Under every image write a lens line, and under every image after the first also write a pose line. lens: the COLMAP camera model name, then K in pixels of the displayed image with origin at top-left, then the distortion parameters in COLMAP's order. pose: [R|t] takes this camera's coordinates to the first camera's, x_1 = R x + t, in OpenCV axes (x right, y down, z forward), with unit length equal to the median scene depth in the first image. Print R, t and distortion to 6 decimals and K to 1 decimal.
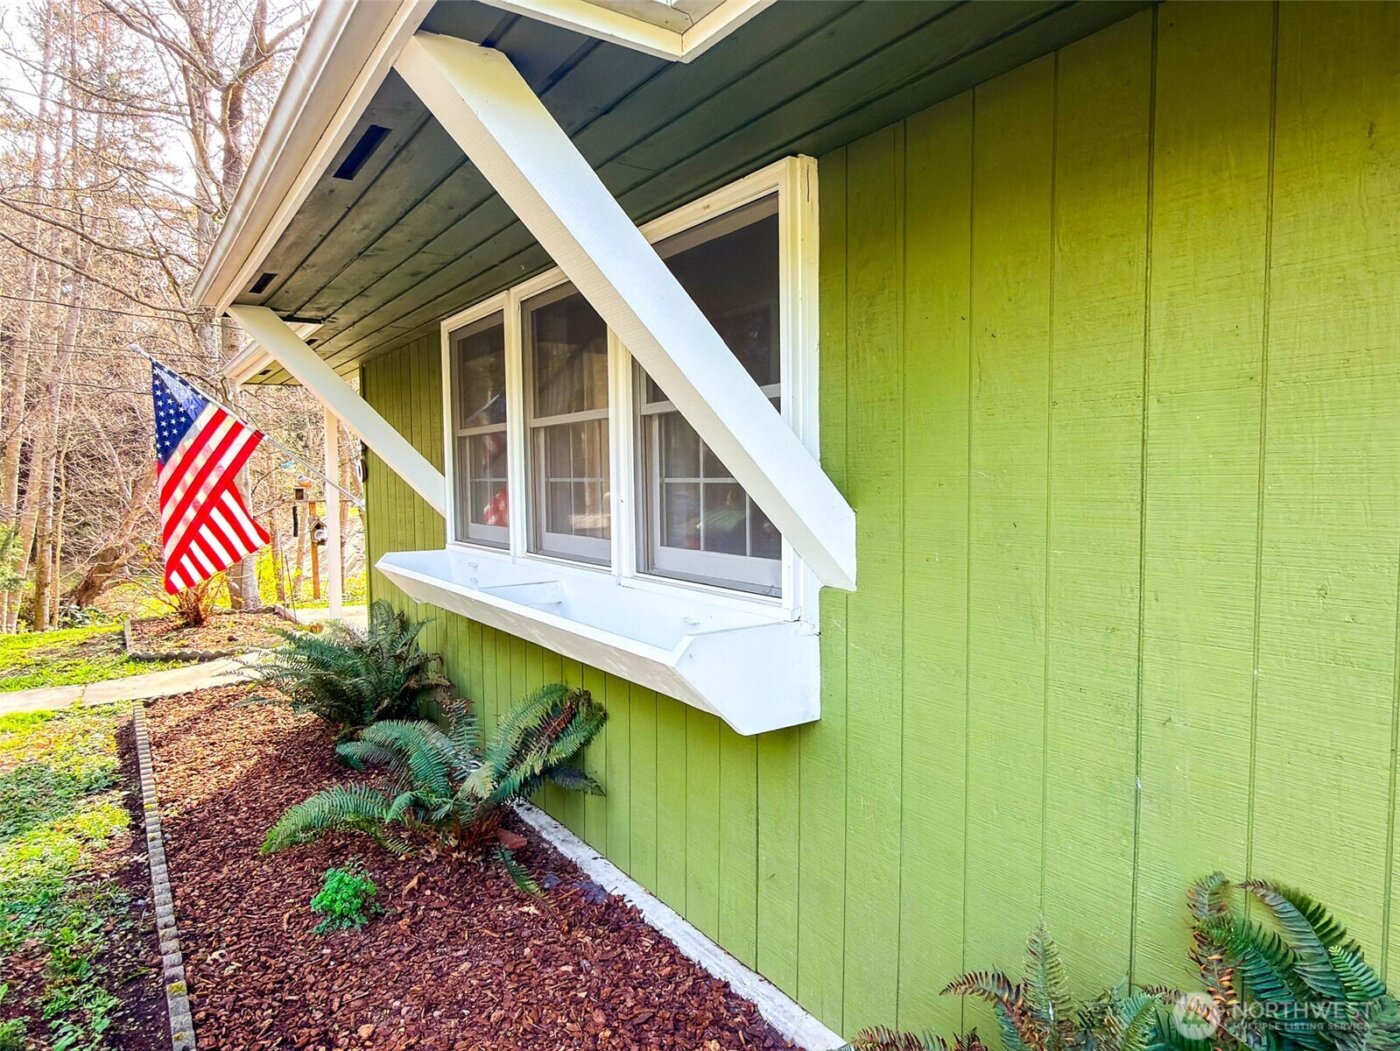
lens RADIAL K [[886.9, 0, 698.9], [0, 886.9, 531.3], [0, 0, 1]] dist [0.000167, 0.001097]
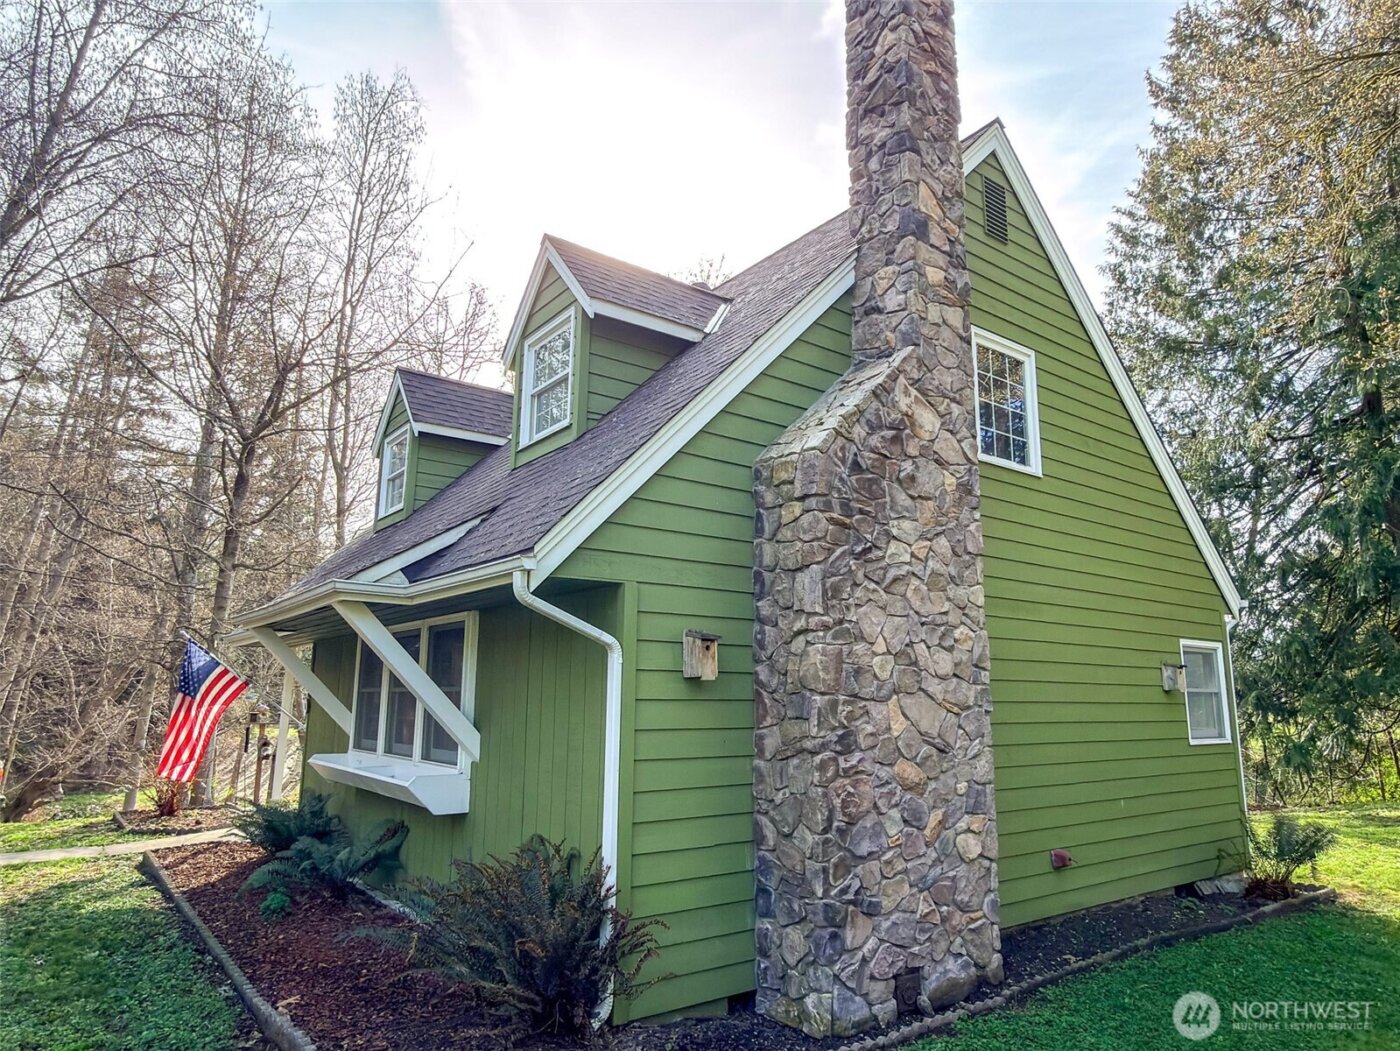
lens RADIAL K [[886.9, 0, 705.9], [0, 886.9, 523.8], [0, 0, 1]] dist [0.000167, 0.001097]
pose [[0.998343, 0.026608, 0.051026, 0.322997], [-0.012597, 0.966228, -0.257380, 0.022616], [-0.056151, 0.256311, 0.964962, -0.867300]]
